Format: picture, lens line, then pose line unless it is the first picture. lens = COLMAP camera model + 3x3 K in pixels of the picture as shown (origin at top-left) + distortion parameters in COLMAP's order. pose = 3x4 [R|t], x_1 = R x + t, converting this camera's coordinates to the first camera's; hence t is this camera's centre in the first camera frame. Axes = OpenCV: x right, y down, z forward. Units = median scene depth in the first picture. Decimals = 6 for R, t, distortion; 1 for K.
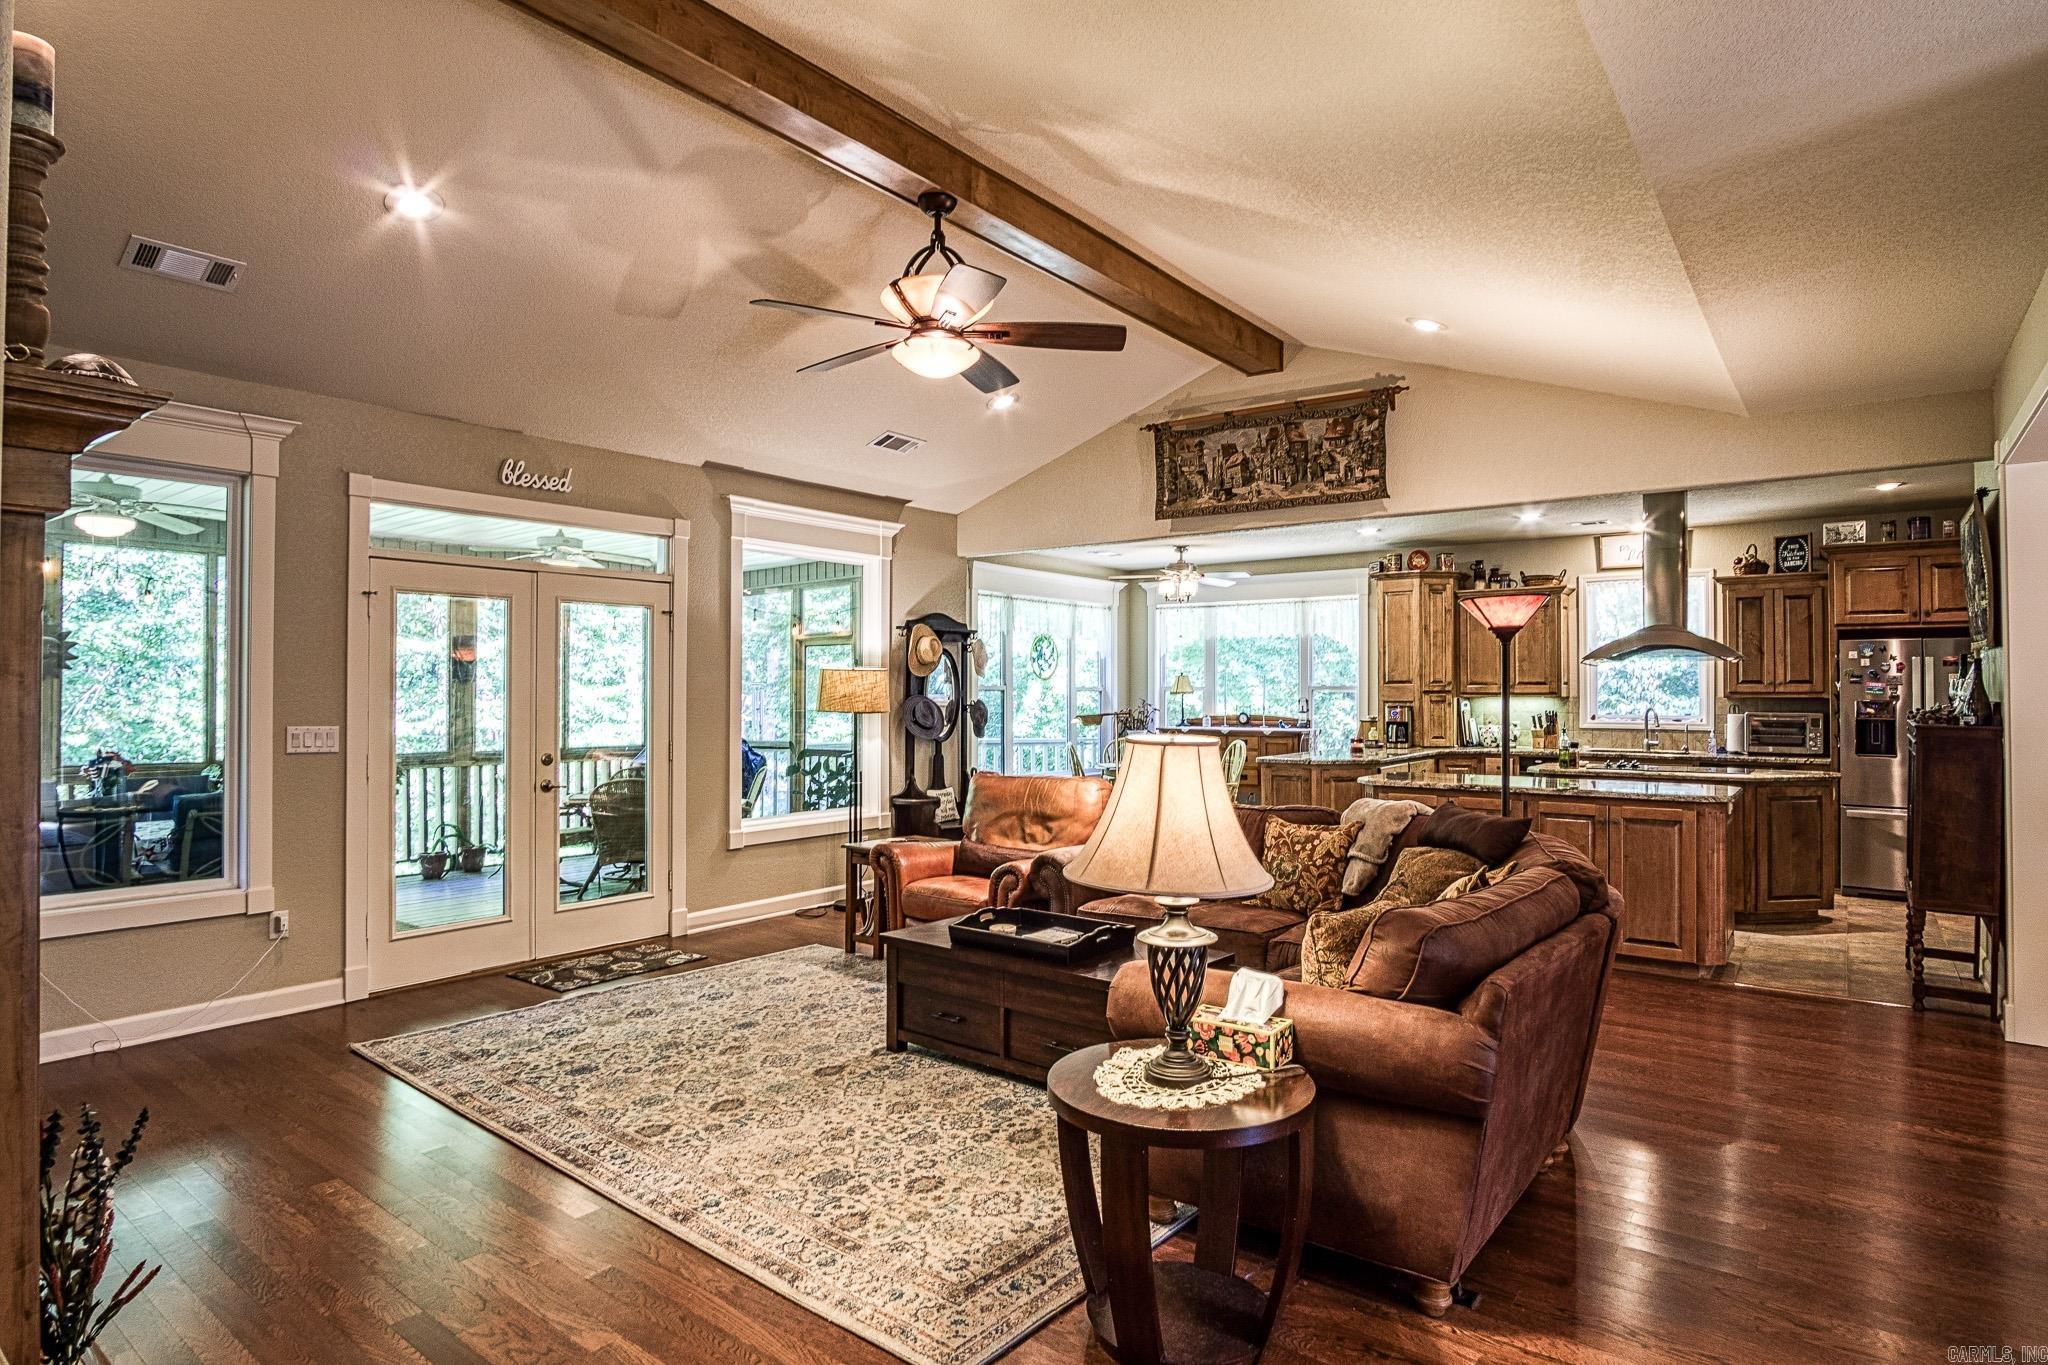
lens RADIAL K [[1092.0, 0, 1024.0], [0, 1092.0, 684.6], [0, 0, 1]] dist [-0.000187, -0.000014]
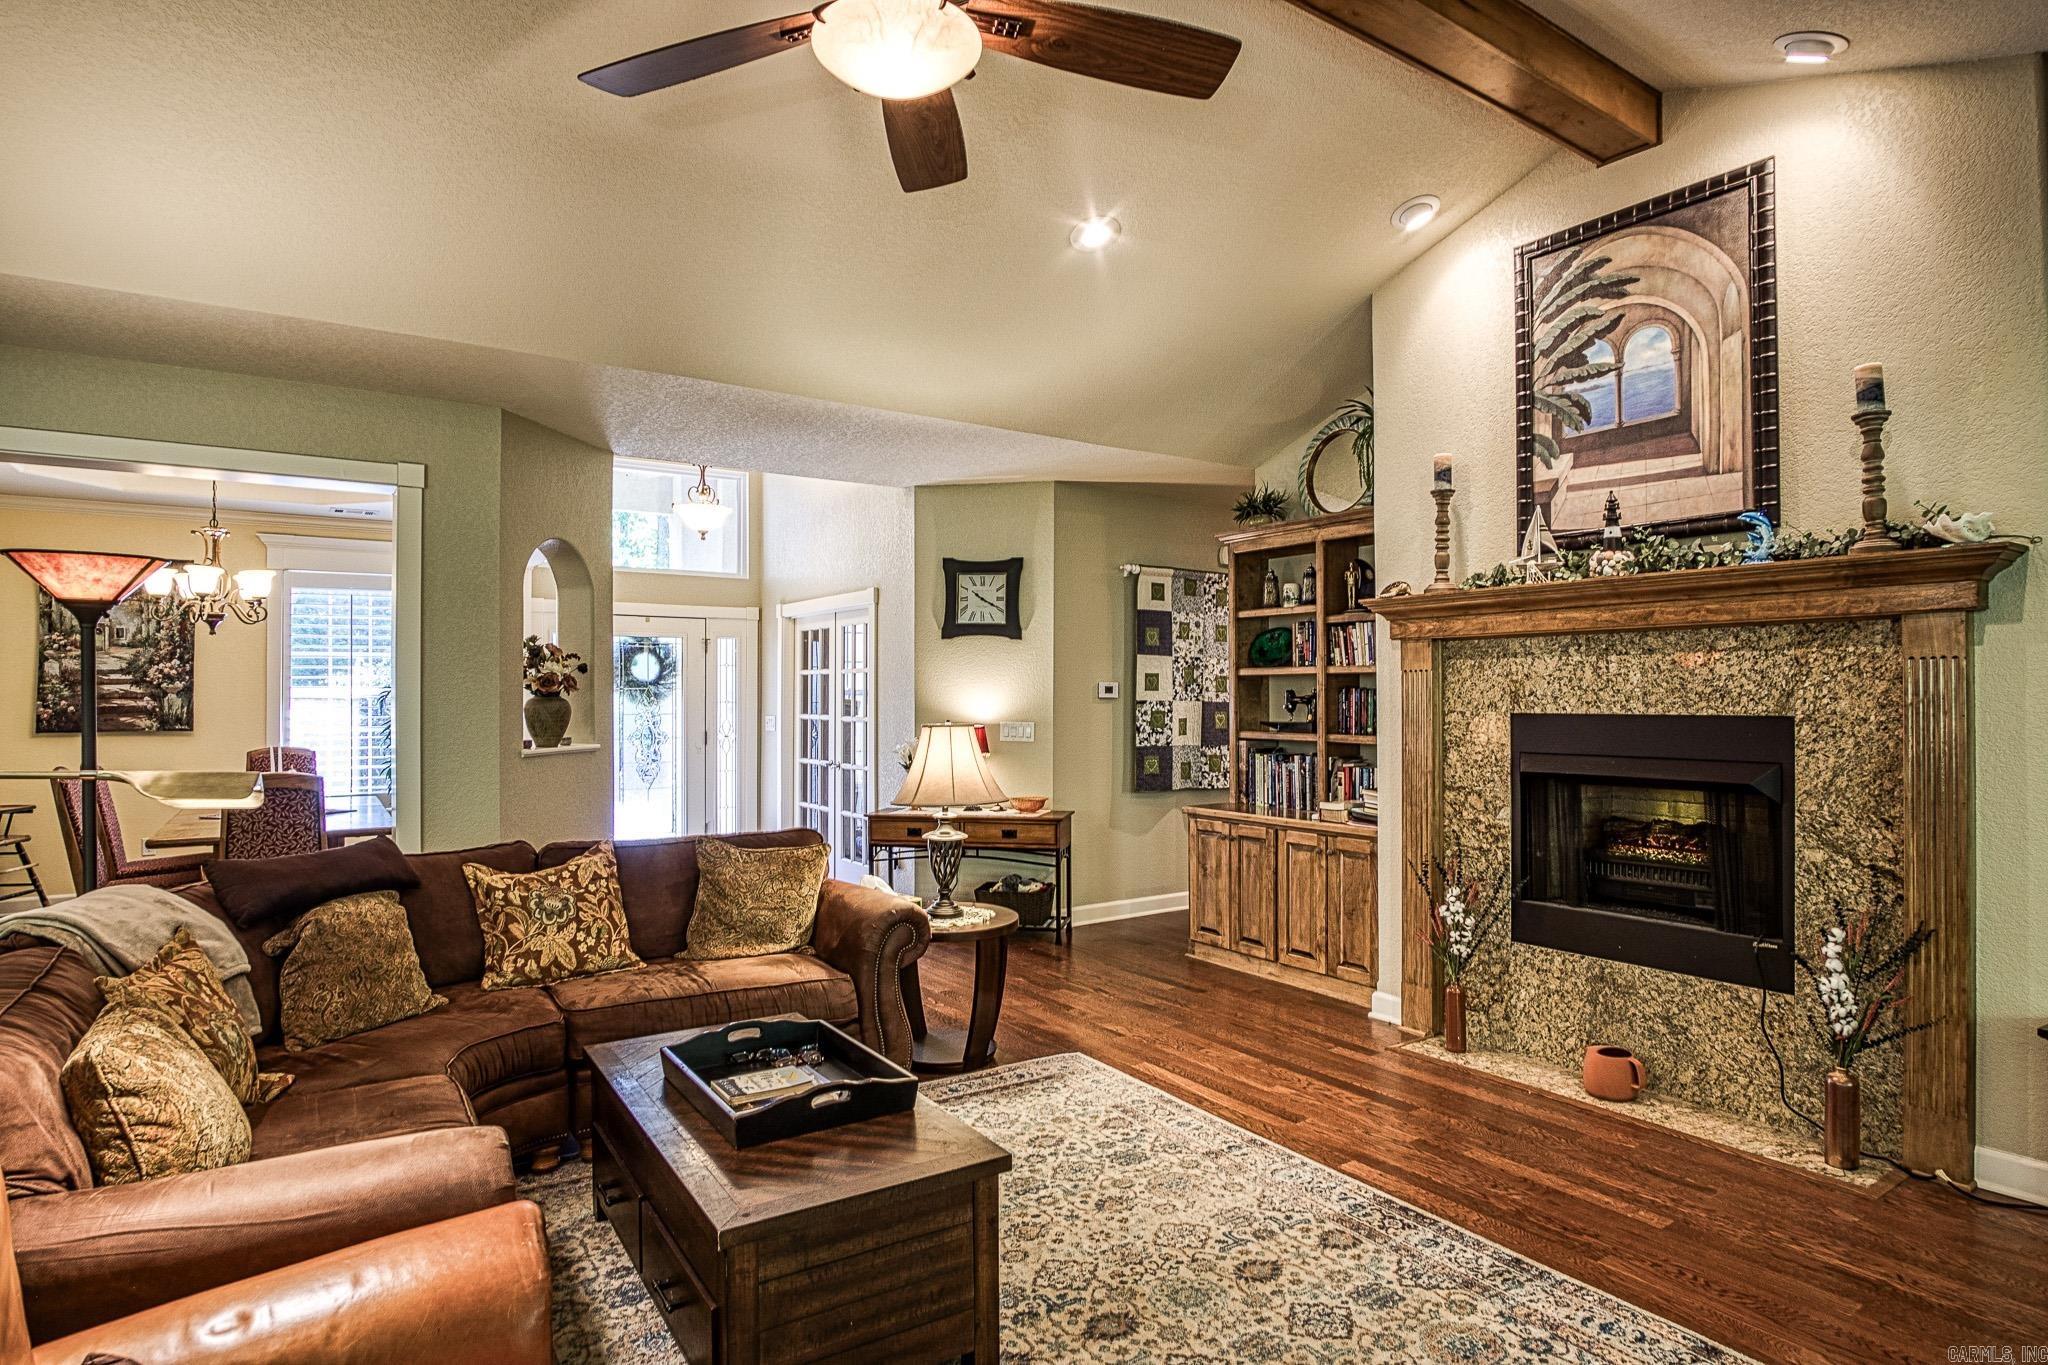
lens RADIAL K [[1092.0, 0, 1023.0], [0, 1092.0, 690.5], [0, 0, 1]] dist [-0.000187, -0.000014]
pose [[-0.949478, 0.006189, 0.313772, -0.387391], [0.000847, 0.999852, -0.017160, 0.018526], [-0.313832, -0.016028, -0.949343, 1.910042]]
